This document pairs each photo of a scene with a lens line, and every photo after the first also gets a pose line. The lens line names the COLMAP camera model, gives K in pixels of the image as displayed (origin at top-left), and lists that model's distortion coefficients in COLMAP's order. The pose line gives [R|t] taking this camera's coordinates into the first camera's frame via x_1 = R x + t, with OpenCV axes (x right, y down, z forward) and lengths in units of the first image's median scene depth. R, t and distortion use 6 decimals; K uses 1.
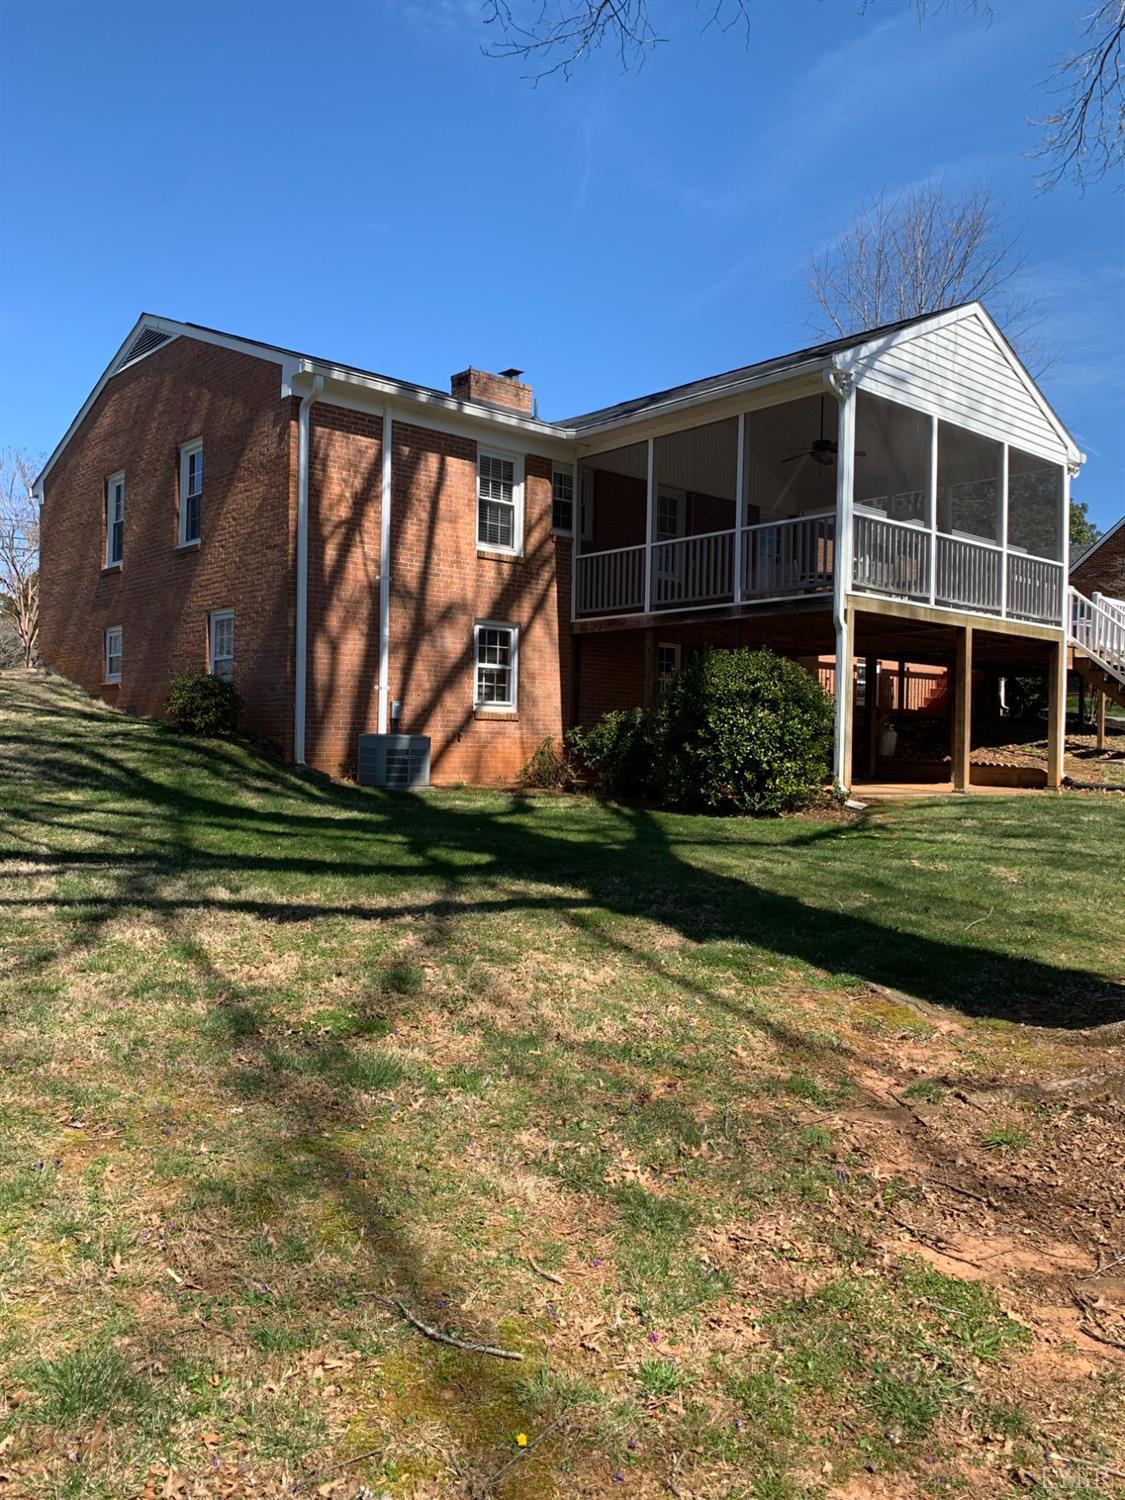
lens RADIAL K [[1161.7, 0, 562.5], [0, 1161.7, 750.0], [0, 0, 1]] dist [0.050419, -0.073838]
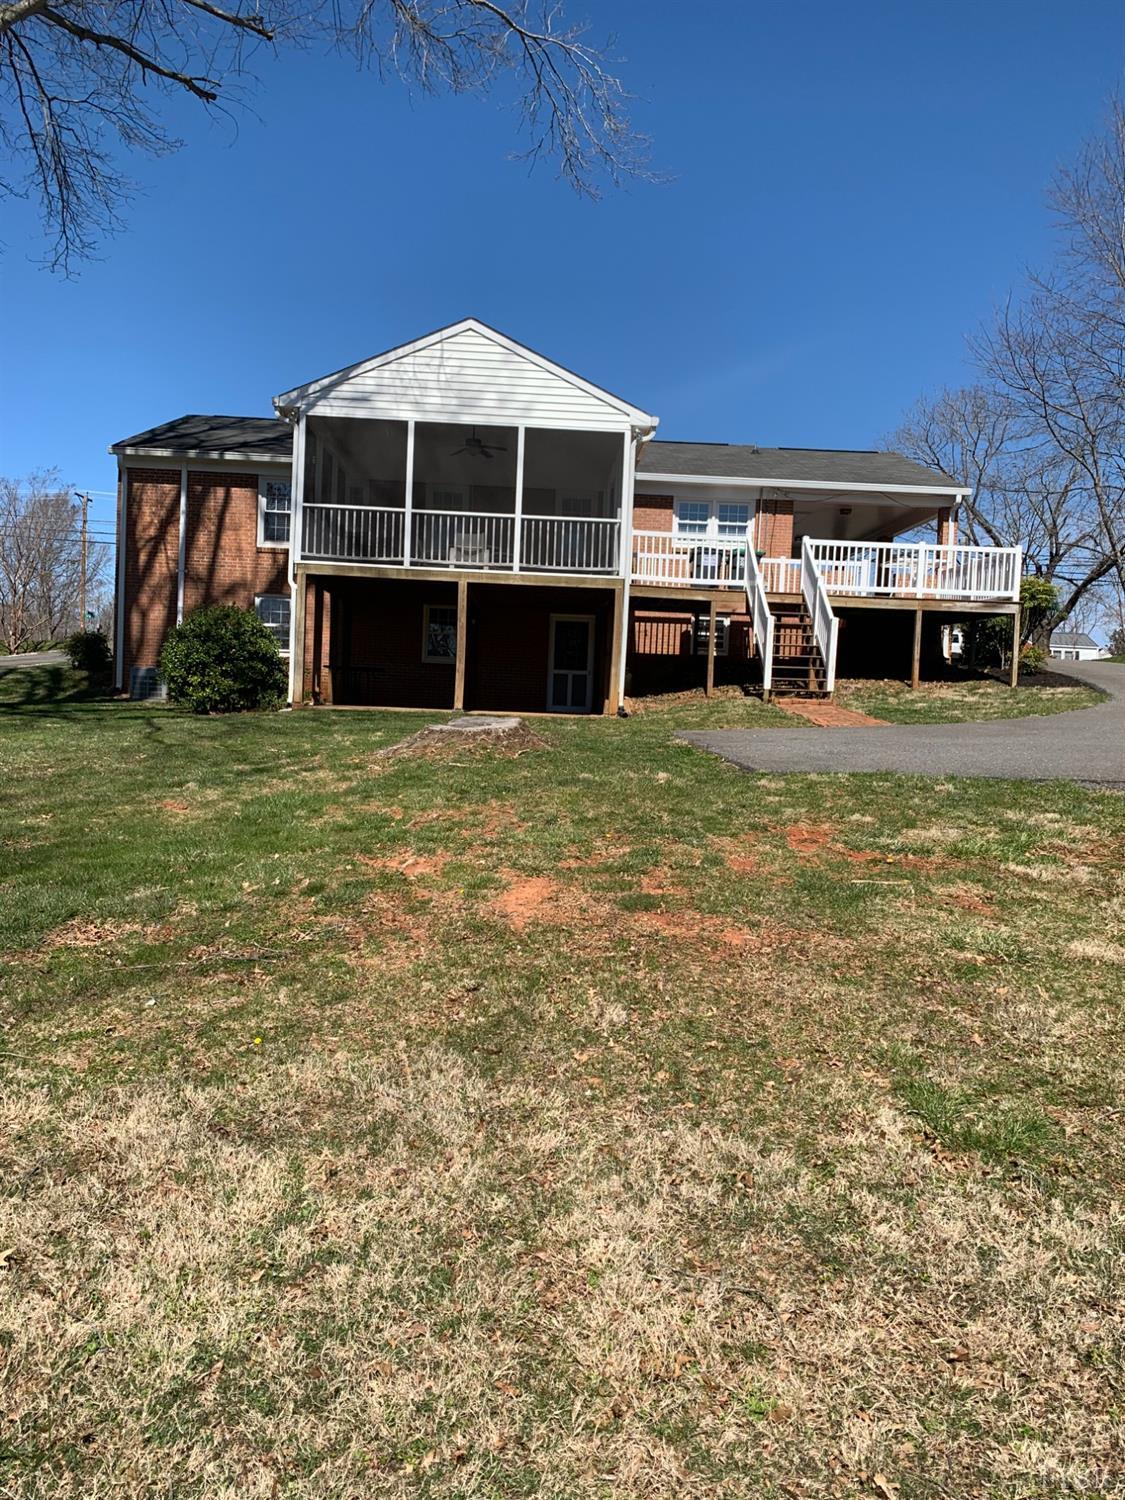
lens RADIAL K [[1161.7, 0, 562.5], [0, 1161.7, 750.0], [0, 0, 1]] dist [0.050419, -0.073838]
pose [[0.753786, 0.039152, -0.655952, 1.303512], [-0.032616, 0.999222, 0.022160, 0.046267], [0.656310, 0.004691, 0.754477, 0.134281]]
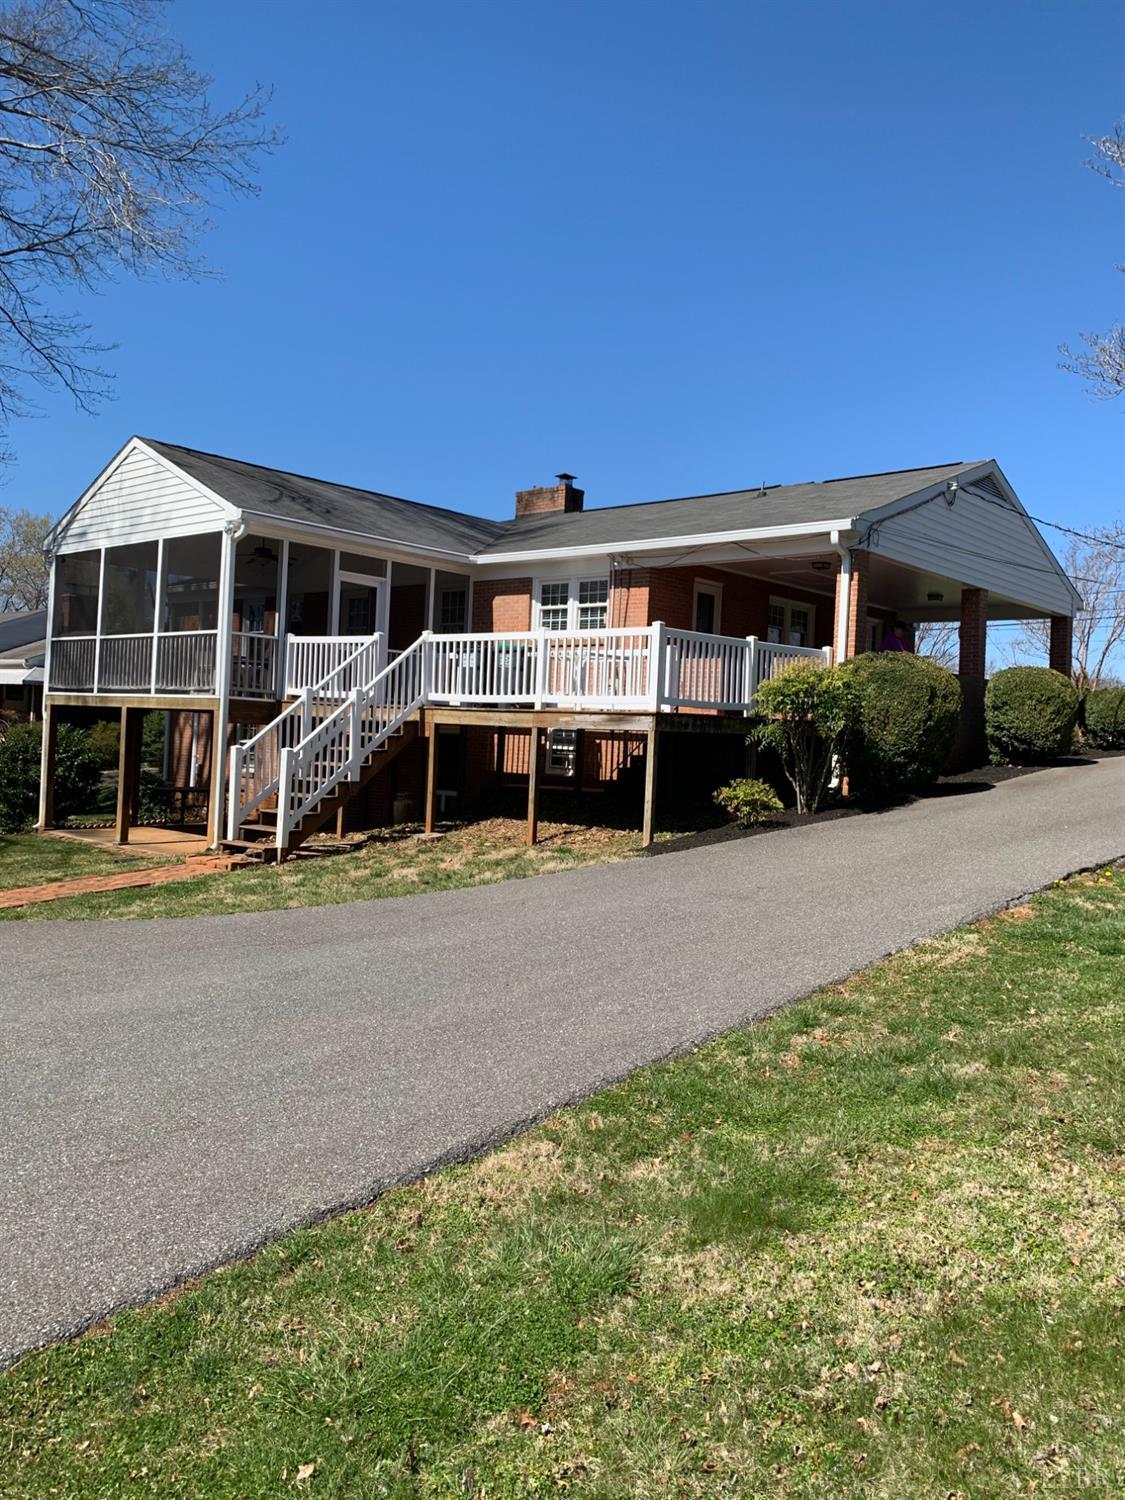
lens RADIAL K [[1161.7, 0, 562.5], [0, 1161.7, 750.0], [0, 0, 1]] dist [0.050419, -0.073838]
pose [[0.102461, -0.003666, -0.994730, 1.647538], [-0.047229, 0.998848, -0.008546, -0.074420], [0.993615, 0.047856, 0.102170, 1.376677]]
